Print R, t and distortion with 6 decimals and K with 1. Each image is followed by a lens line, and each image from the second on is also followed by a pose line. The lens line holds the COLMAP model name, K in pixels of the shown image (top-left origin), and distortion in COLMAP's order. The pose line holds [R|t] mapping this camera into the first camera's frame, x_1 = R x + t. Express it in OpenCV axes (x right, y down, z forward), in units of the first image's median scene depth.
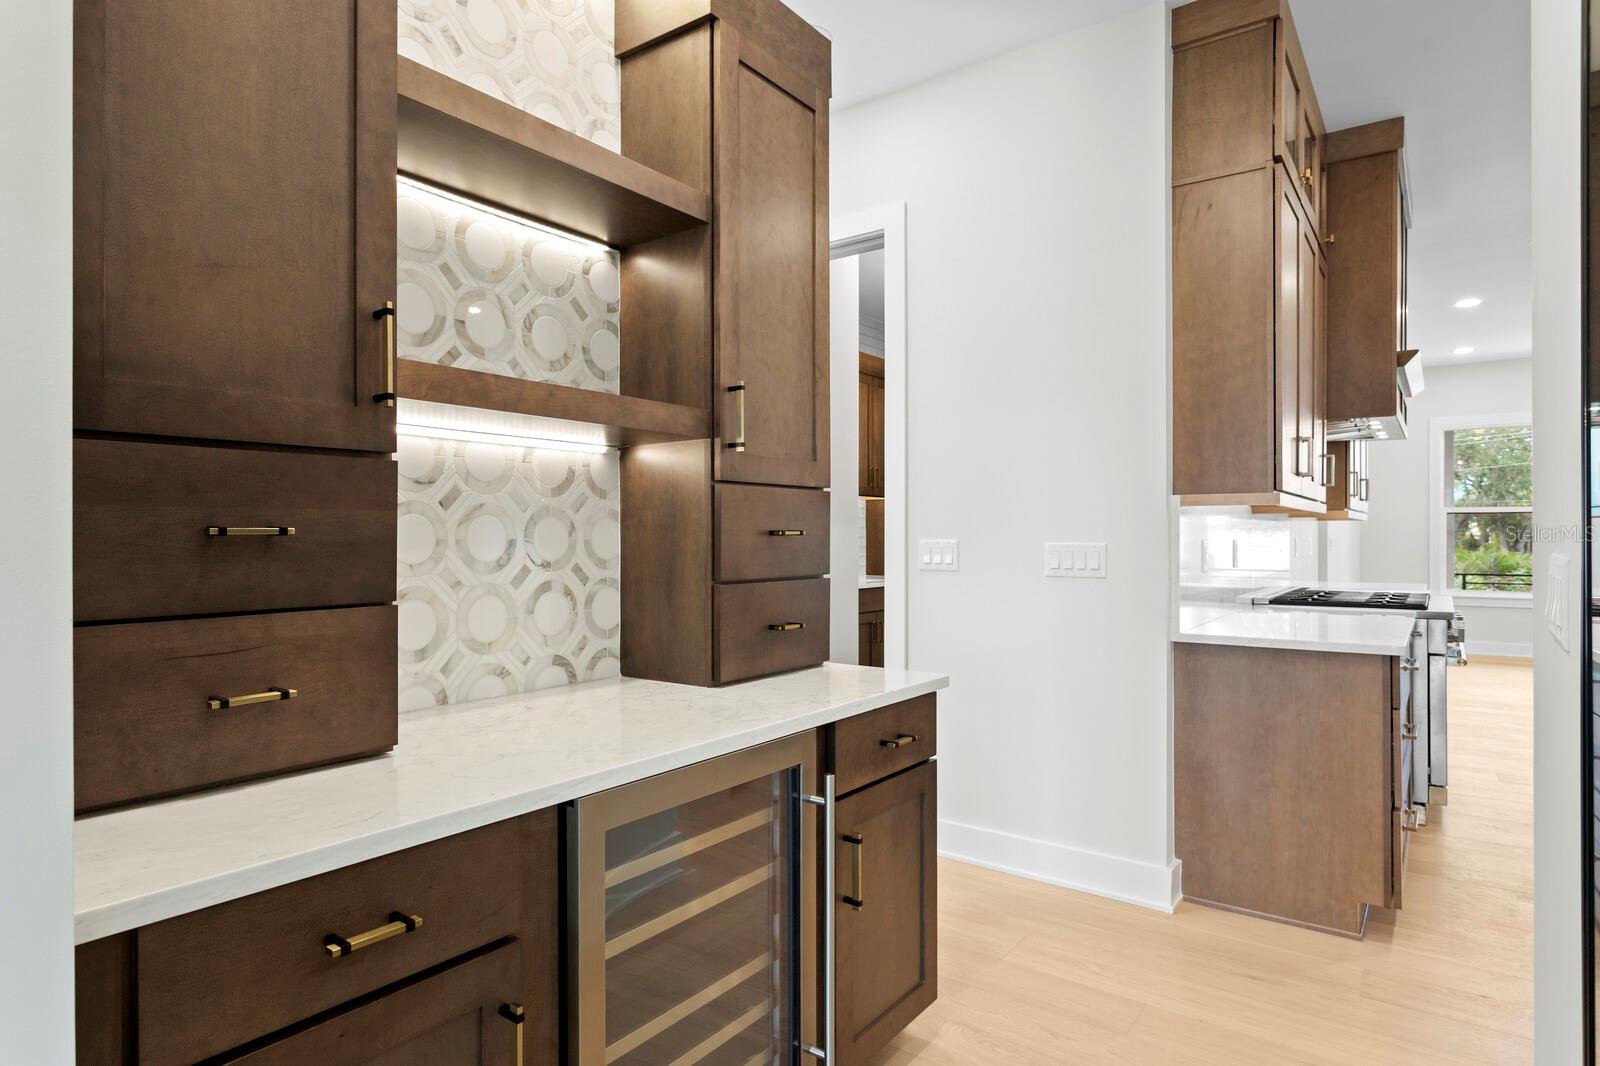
lens RADIAL K [[923.6, 0, 748.0], [0, 923.6, 534.1], [0, 0, 1]] dist [-0.010557, 0.004009]
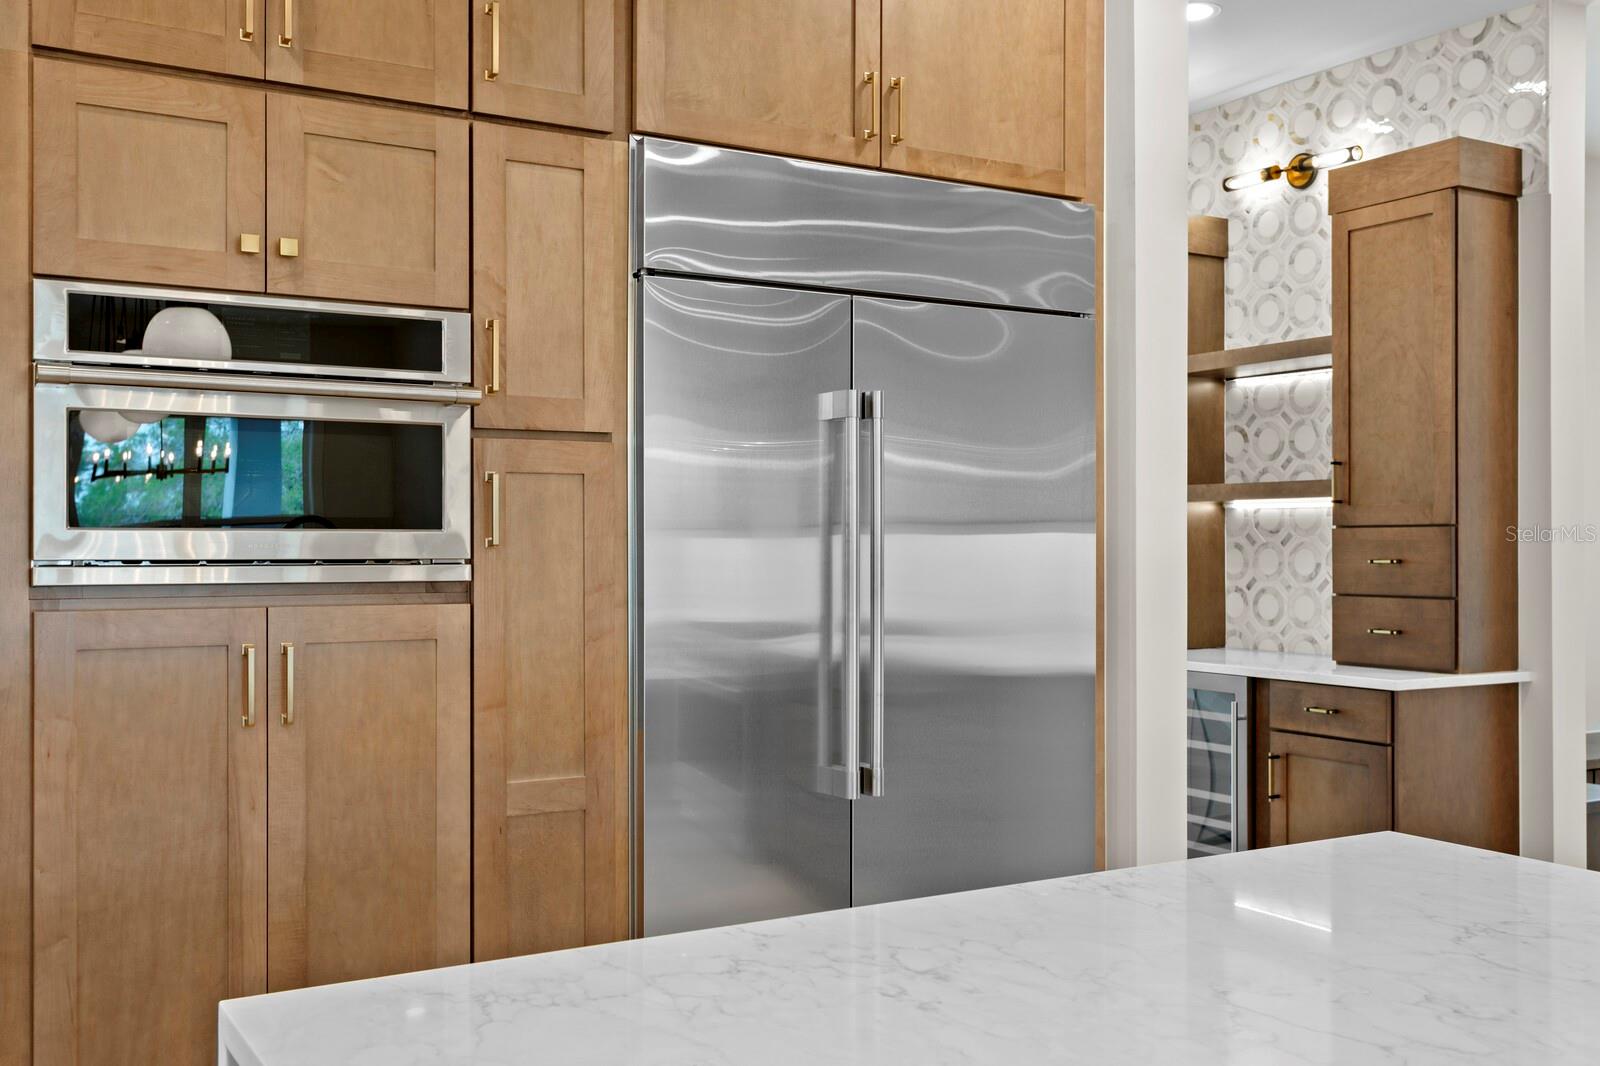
lens RADIAL K [[1542.4, 0, 775.4], [0, 1542.4, 537.0], [0, 0, 1]] dist [0.014830, 0.000000]
pose [[-0.377173, -0.001577, -0.926141, 2.530873], [0.006663, 0.999968, -0.004416, -0.033083], [0.926119, -0.007836, -0.377151, 1.064463]]
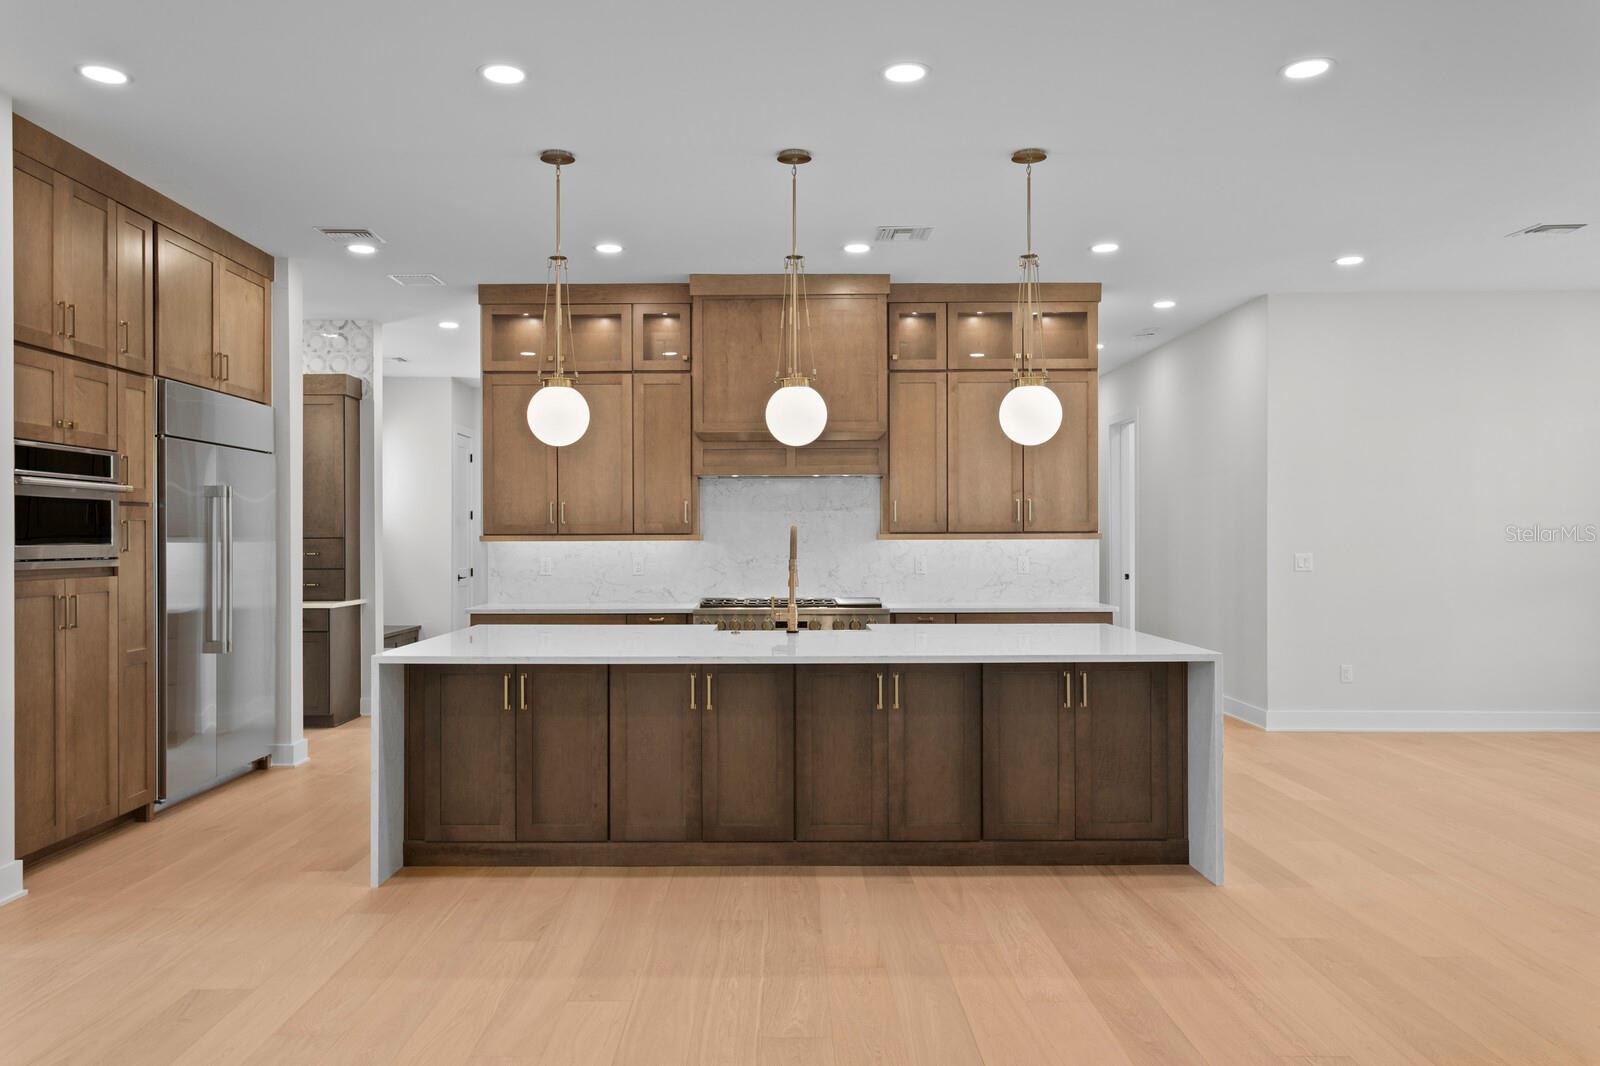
lens RADIAL K [[1159.6, 0, 795.7], [0, 1159.6, 532.5], [0, 0, 1]] dist [-0.009563, -0.000300]
pose [[0.612364, -0.003636, -0.790568, 4.155168], [0.007299, 0.999973, 0.001055, -0.064693], [0.790542, -0.006416, 0.612374, -0.067307]]
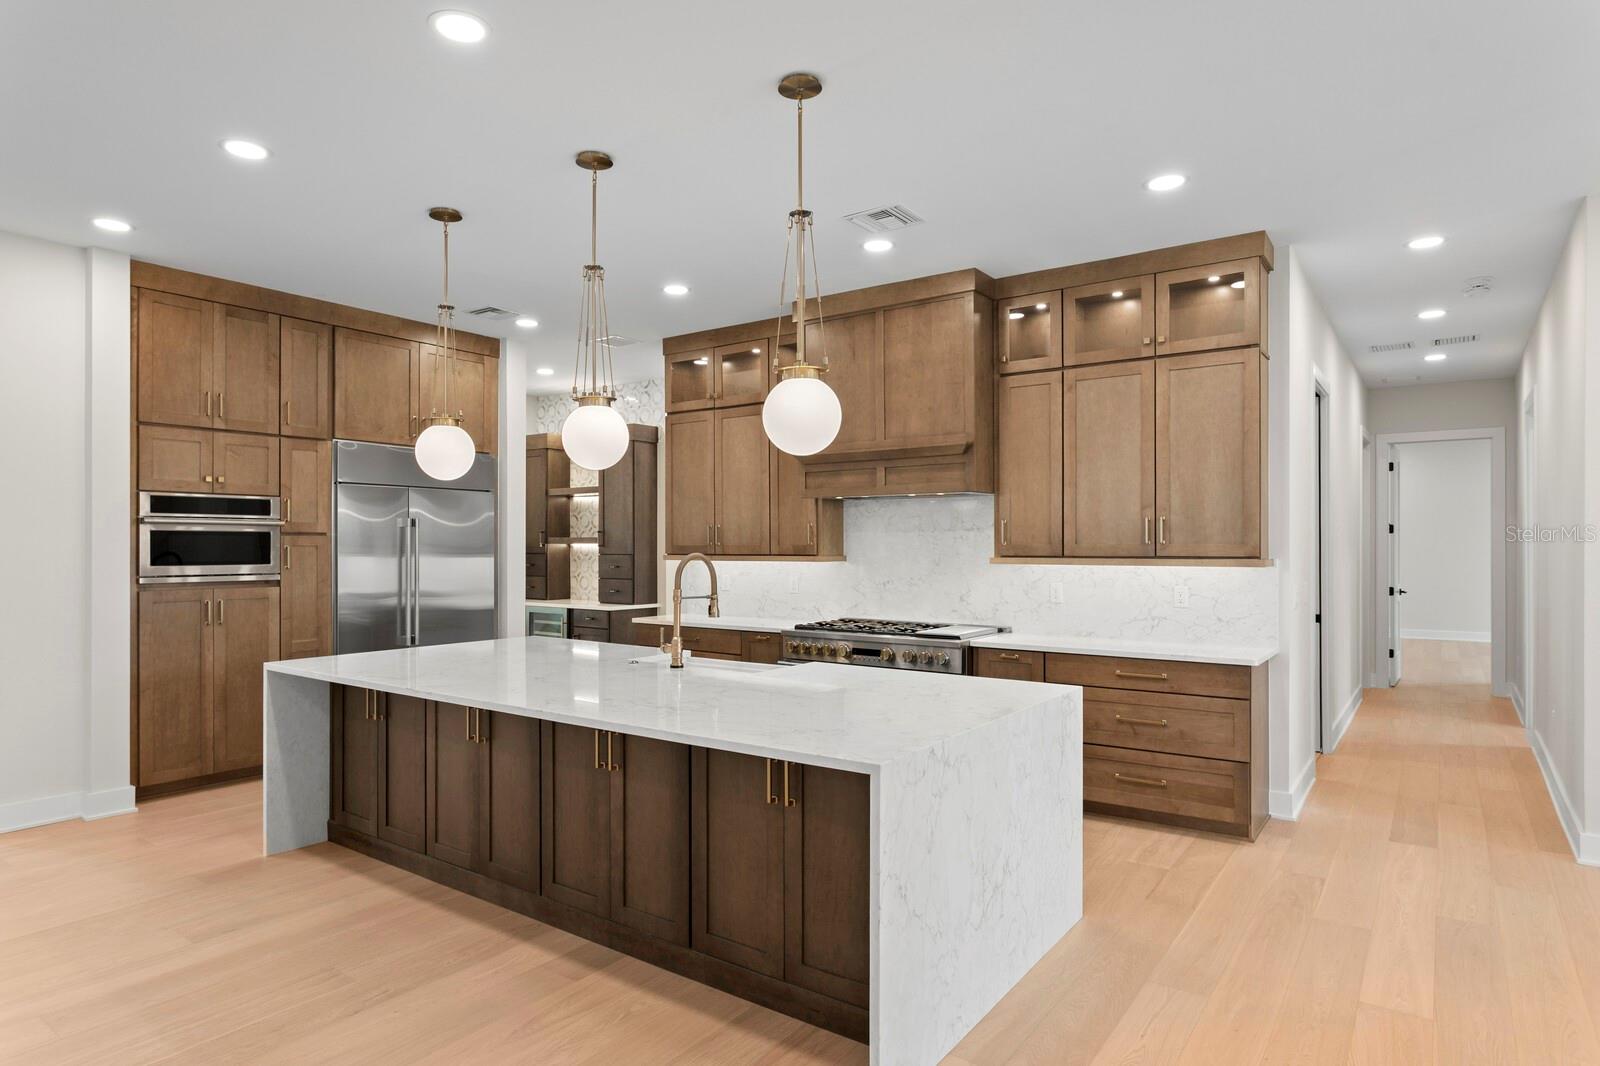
lens RADIAL K [[923.6, 0, 784.6], [0, 923.6, 544.7], [0, 0, 1]] dist [-0.010557, 0.004009]
pose [[0.017437, 0.001652, -0.999847, 4.046987], [0.006807, 0.999975, 0.001771, -0.098187], [0.999825, -0.006837, 0.017426, 1.707476]]
